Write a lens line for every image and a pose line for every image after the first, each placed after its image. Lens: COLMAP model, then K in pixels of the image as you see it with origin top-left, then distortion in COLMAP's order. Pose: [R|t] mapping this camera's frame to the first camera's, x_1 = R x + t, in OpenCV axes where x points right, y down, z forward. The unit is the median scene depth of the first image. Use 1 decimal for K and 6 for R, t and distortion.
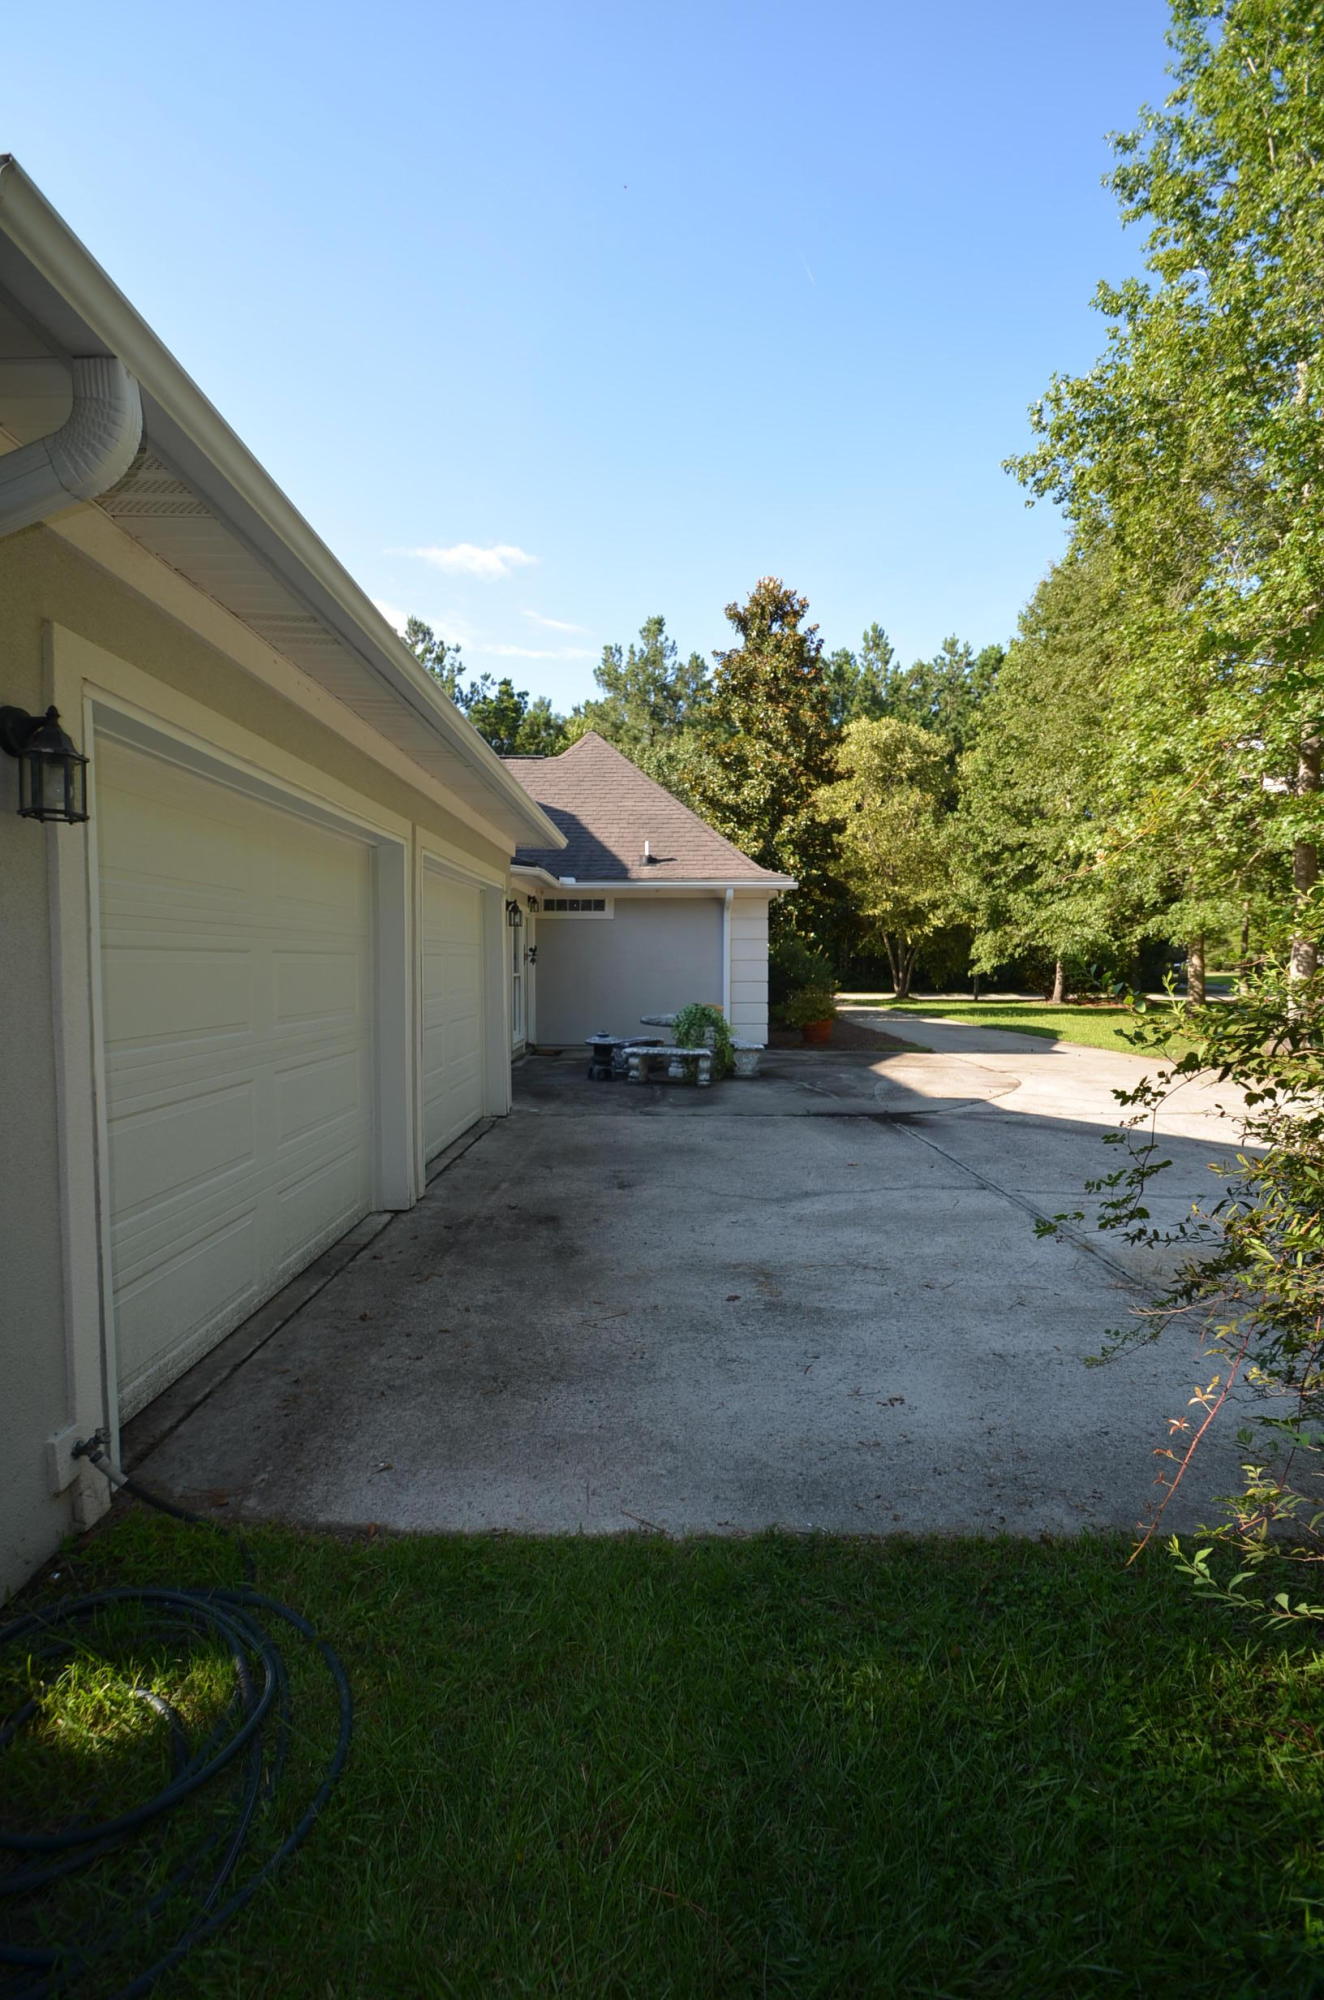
lens RADIAL K [[875.6, 0, 654.7], [0, 875.6, 1004.4], [0, 0, 1]] dist [0.026969, -0.023029]
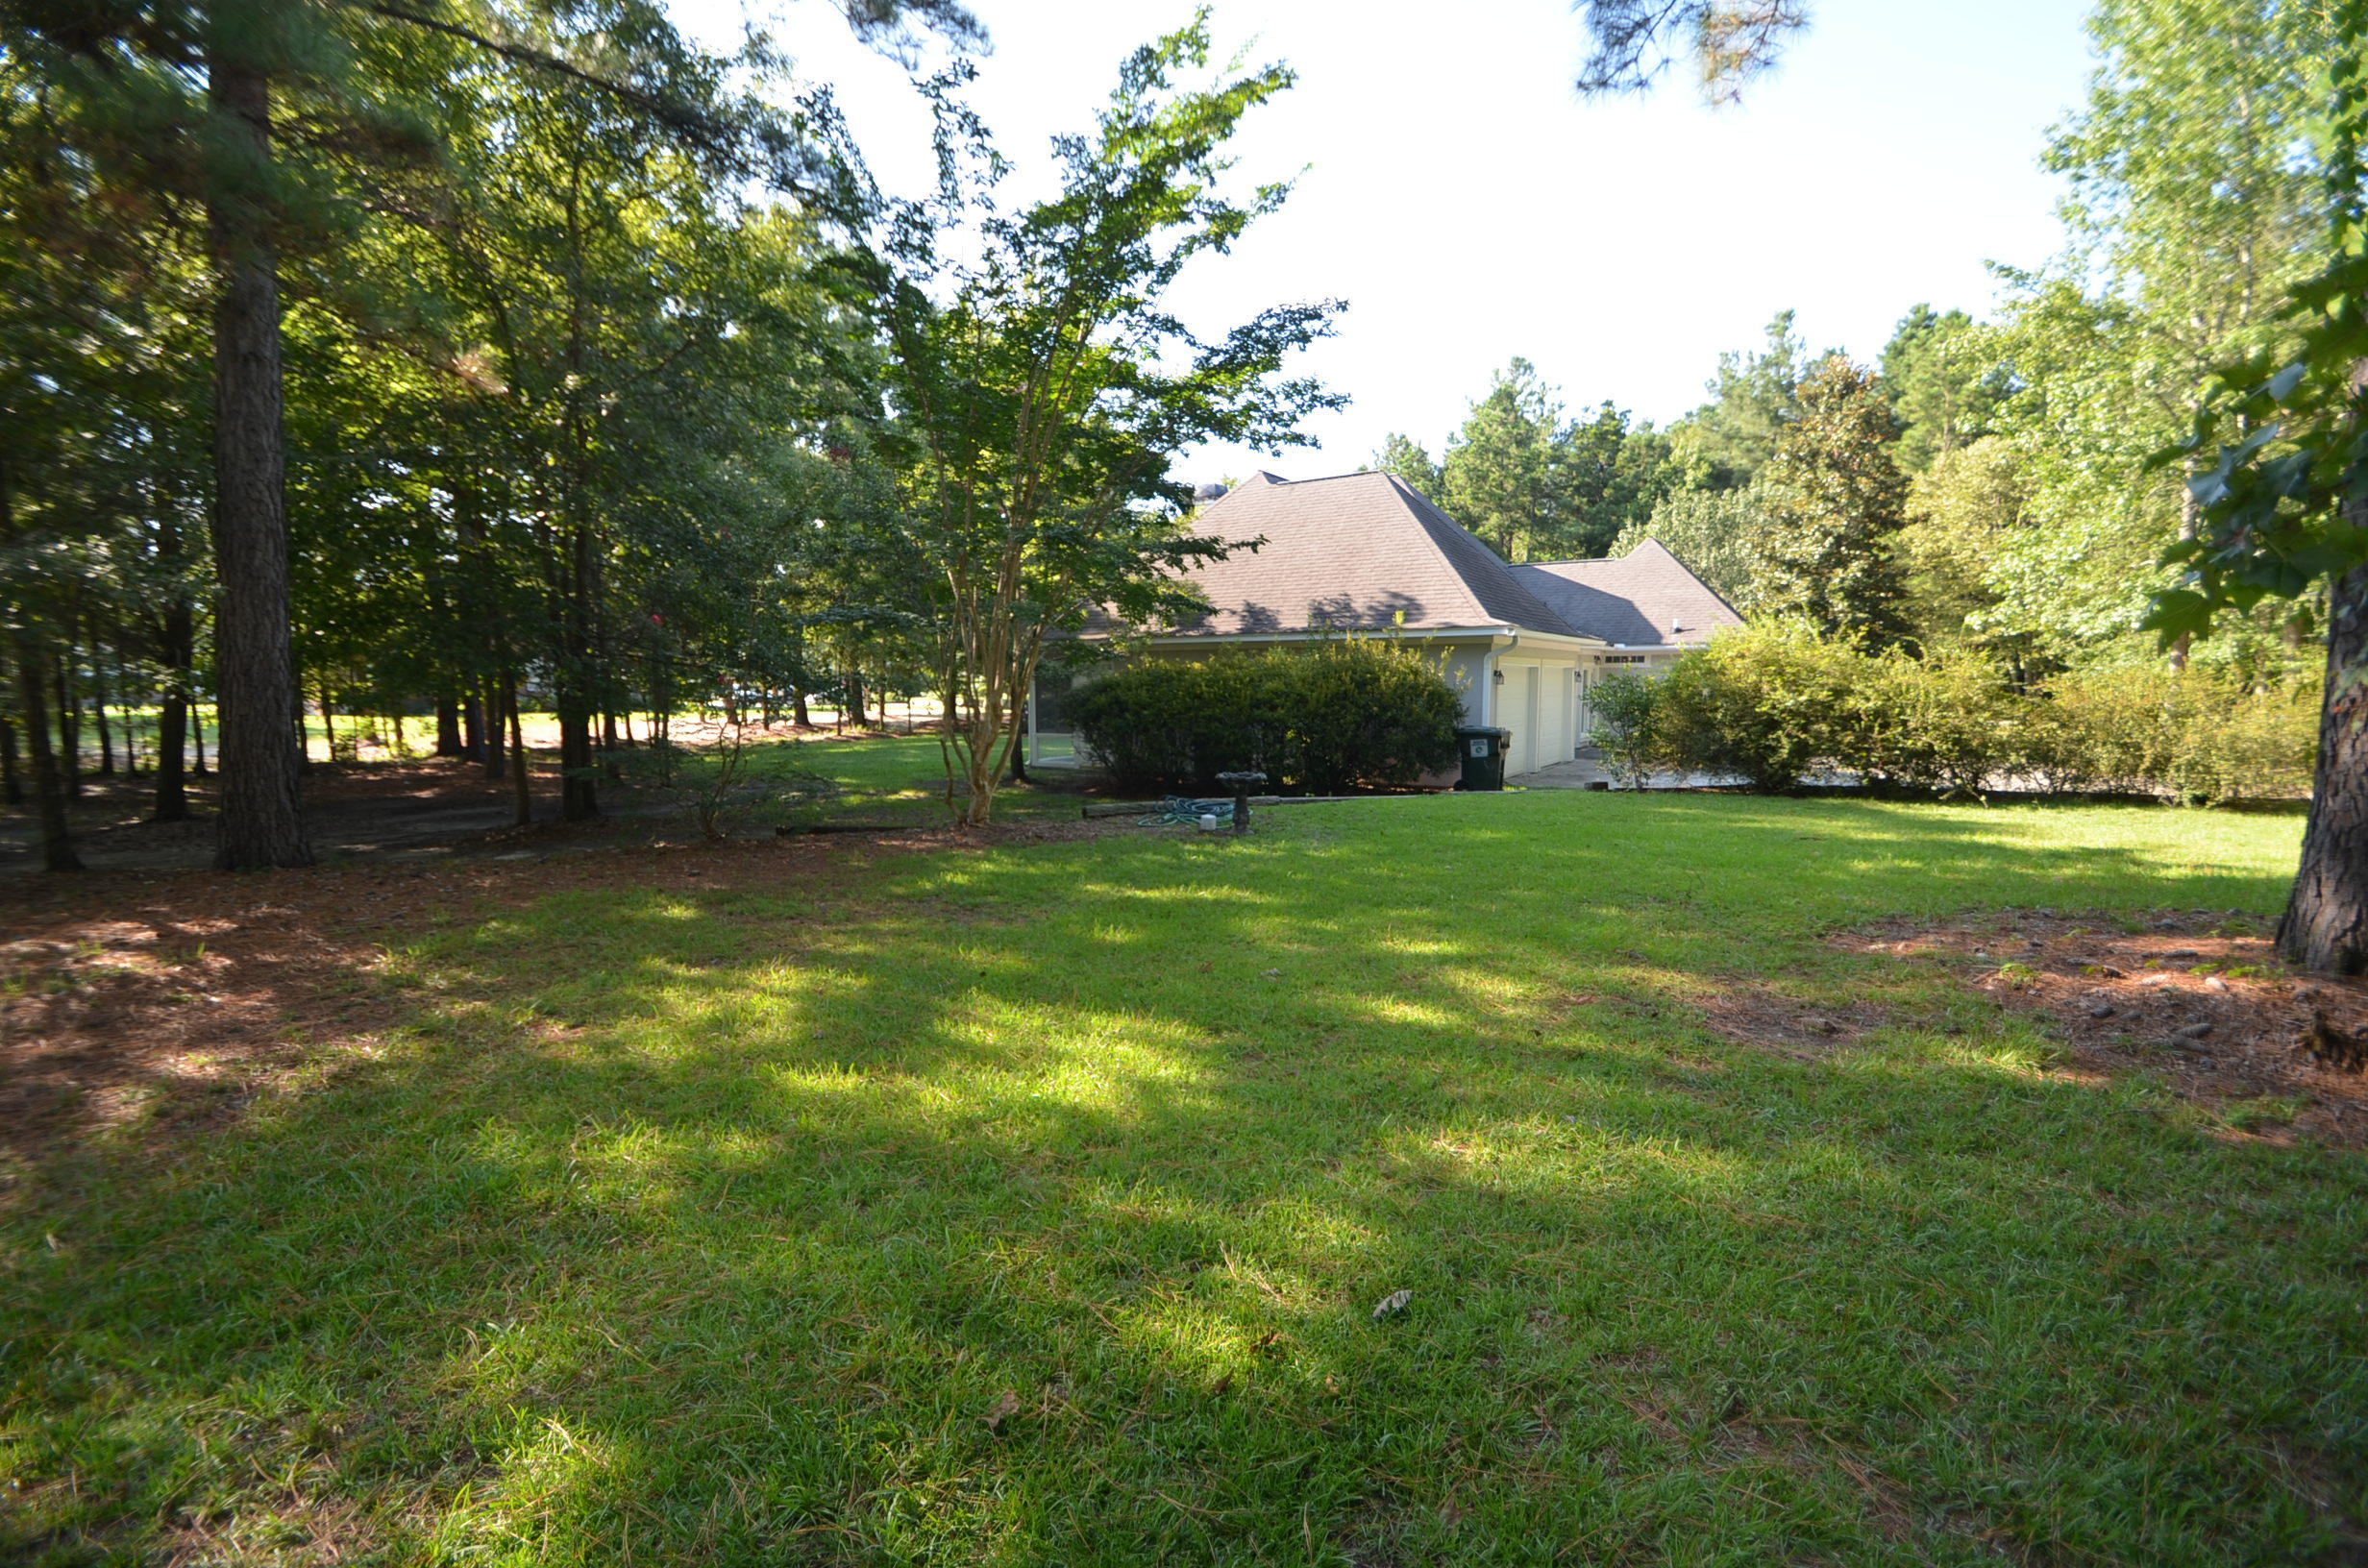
lens RADIAL K [[1036.5, 0, 1184.0], [0, 1036.5, 784.0], [0, 0, 1]] dist [0.026969, -0.023029]
pose [[0.851608, 0.043563, -0.522367, 0.145726], [-0.017616, 0.998356, 0.054538, 0.017995], [0.523884, -0.037243, 0.850975, -0.691162]]
